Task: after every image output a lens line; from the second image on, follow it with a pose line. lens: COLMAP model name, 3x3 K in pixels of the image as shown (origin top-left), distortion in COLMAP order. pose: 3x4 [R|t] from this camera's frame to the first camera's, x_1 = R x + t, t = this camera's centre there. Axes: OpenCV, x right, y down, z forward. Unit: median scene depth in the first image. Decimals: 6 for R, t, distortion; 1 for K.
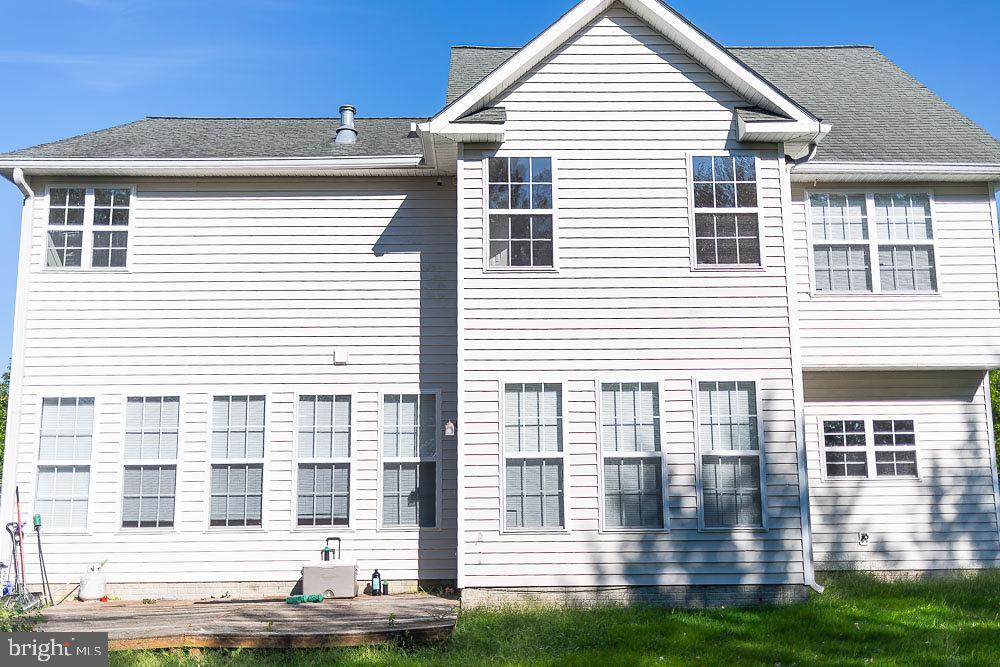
lens RADIAL K [[965.5, 0, 502.0], [0, 965.5, 331.7], [0, 0, 1]] dist [0.012559, 0.000000]
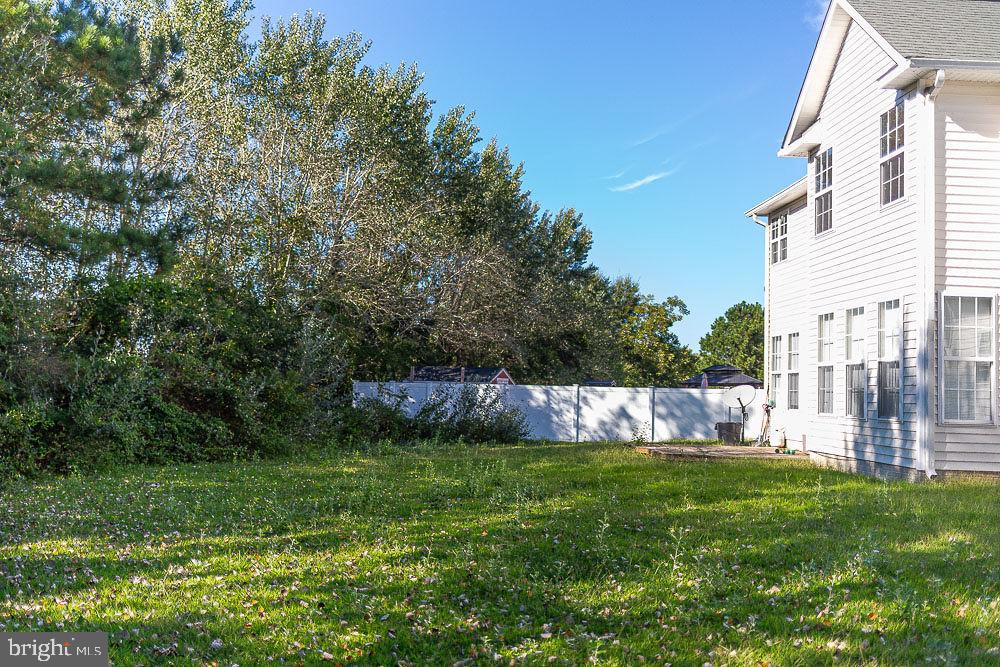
lens RADIAL K [[965.5, 0, 496.1], [0, 965.5, 338.9], [0, 0, 1]] dist [0.012559, 0.000000]
pose [[0.040130, -0.049748, -0.997955, 1.213308], [0.132020, 0.990268, -0.044056, 0.075789], [0.990434, -0.129982, 0.046307, 0.384974]]
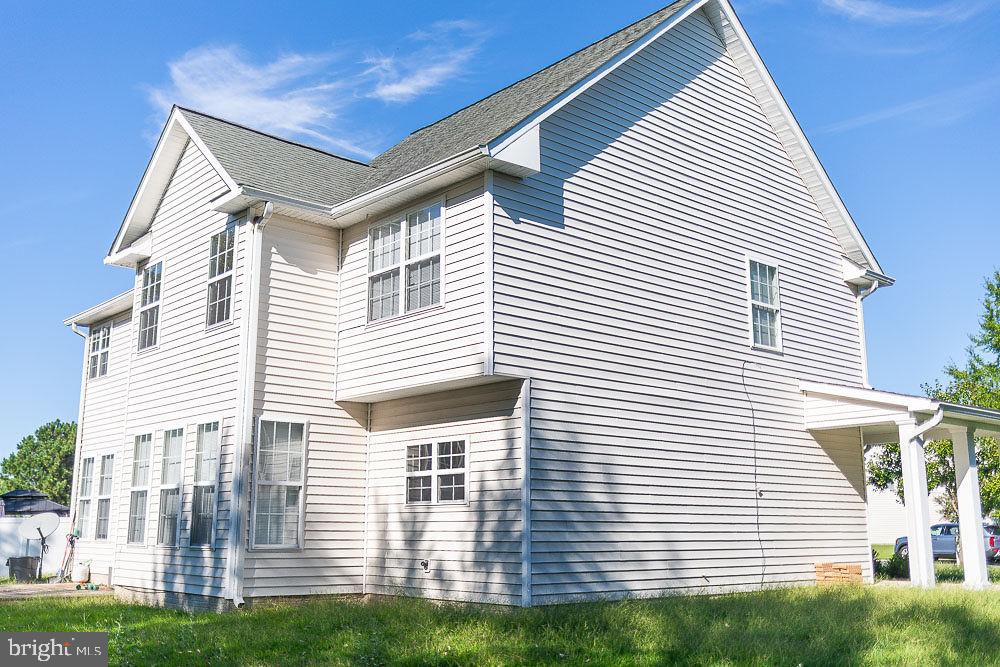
lens RADIAL K [[965.5, 0, 503.7], [0, 965.5, 333.8], [0, 0, 1]] dist [0.012559, 0.000000]
pose [[0.657694, -0.142004, -0.739780, 1.167094], [0.111738, 0.989597, -0.090618, 0.078878], [0.744952, -0.023062, 0.666719, 0.410568]]
